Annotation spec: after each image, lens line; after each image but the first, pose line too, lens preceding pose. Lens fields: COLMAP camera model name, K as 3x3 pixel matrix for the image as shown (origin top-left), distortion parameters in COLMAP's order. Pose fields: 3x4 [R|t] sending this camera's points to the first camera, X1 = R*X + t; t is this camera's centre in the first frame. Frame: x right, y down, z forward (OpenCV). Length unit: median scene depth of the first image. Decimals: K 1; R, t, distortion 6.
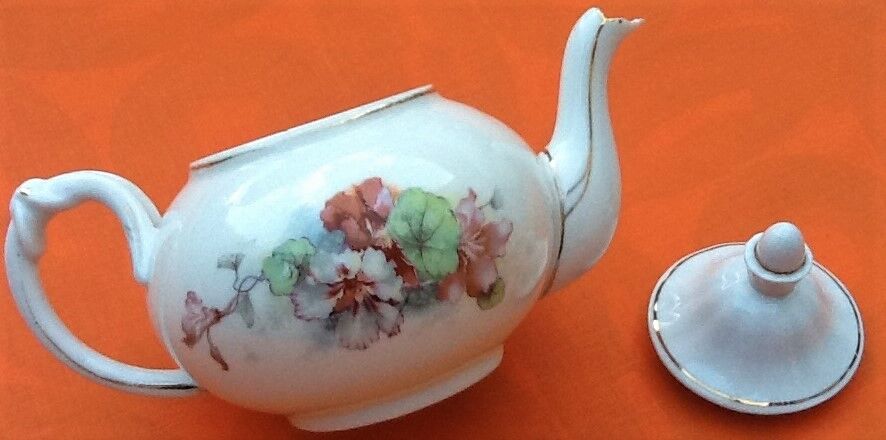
lens RADIAL K [[1353.4, 0, 441.9], [0, 1353.4, 221.4], [0, 0, 1]] dist [-0.037886, 0.000000]
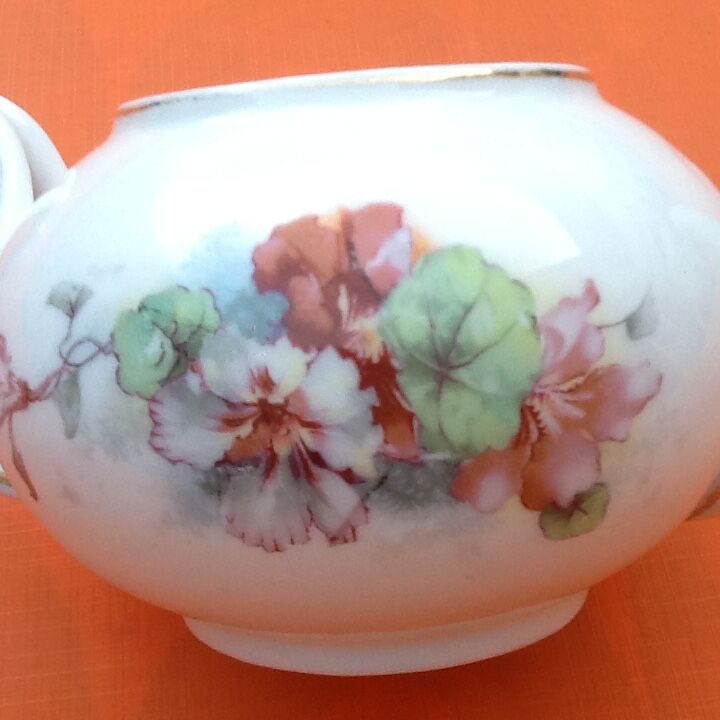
lens RADIAL K [[1268.1, 0, 362.0], [0, 1268.1, 356.8], [0, 0, 1]] dist [-0.109706, 0.000000]
pose [[0.940427, 0.270999, -0.205321, 0.043858], [-0.255877, 0.961785, 0.097452, -0.021769], [0.223884, -0.039109, 0.973831, 0.582798]]
